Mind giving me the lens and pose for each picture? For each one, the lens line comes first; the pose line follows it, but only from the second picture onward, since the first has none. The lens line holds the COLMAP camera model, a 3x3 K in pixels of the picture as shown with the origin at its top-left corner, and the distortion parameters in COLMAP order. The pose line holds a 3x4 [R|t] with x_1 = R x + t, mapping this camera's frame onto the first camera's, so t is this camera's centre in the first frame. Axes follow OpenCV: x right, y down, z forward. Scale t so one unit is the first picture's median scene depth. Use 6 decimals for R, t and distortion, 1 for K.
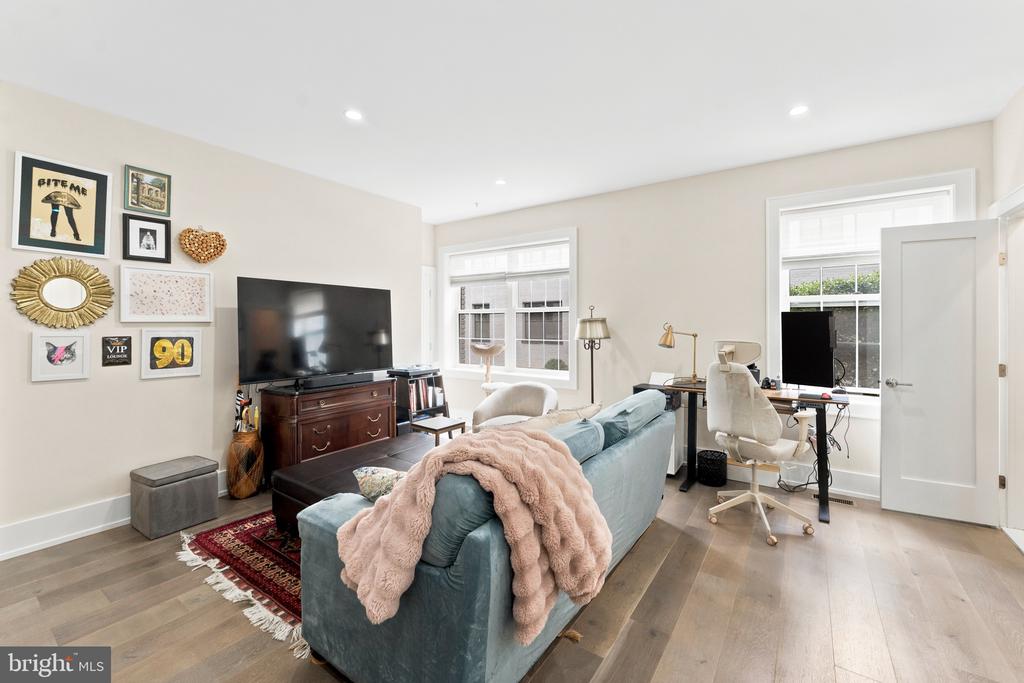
lens RADIAL K [[418.8, 0, 528.5], [0, 418.8, 319.0], [0, 0, 1]] dist [0.001061, -0.001855]
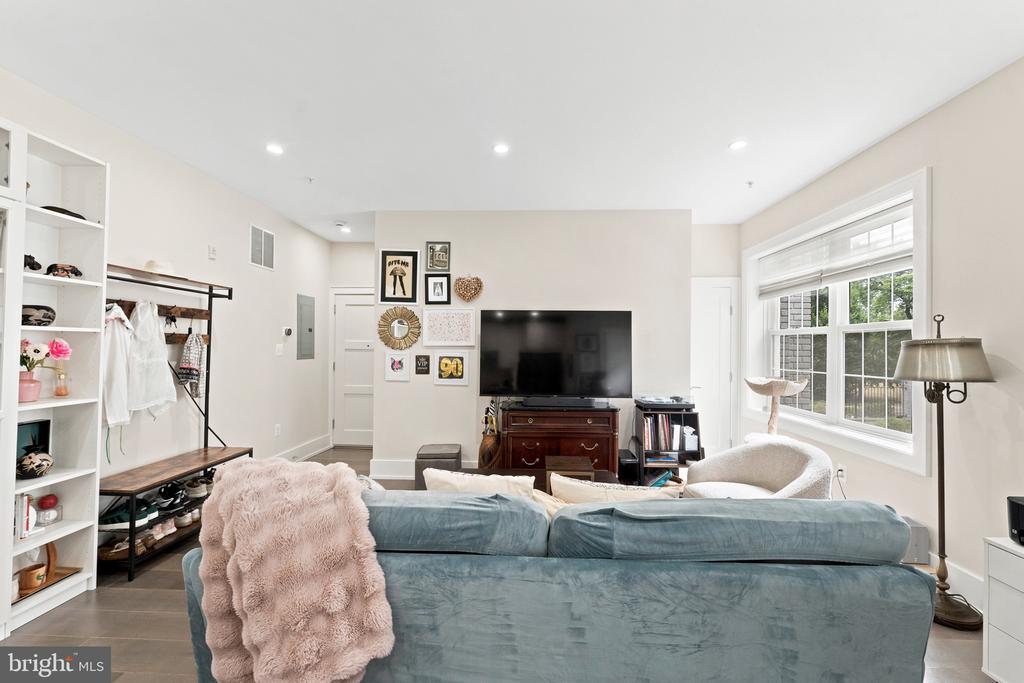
lens RADIAL K [[418.8, 0, 510.9], [0, 418.8, 339.9], [0, 0, 1]] dist [0.001061, -0.001855]
pose [[0.523344, -0.010103, -0.852062, 0.463368], [0.005126, 0.999949, -0.008708, 0.000743], [0.852106, 0.000190, 0.523369, 0.448887]]
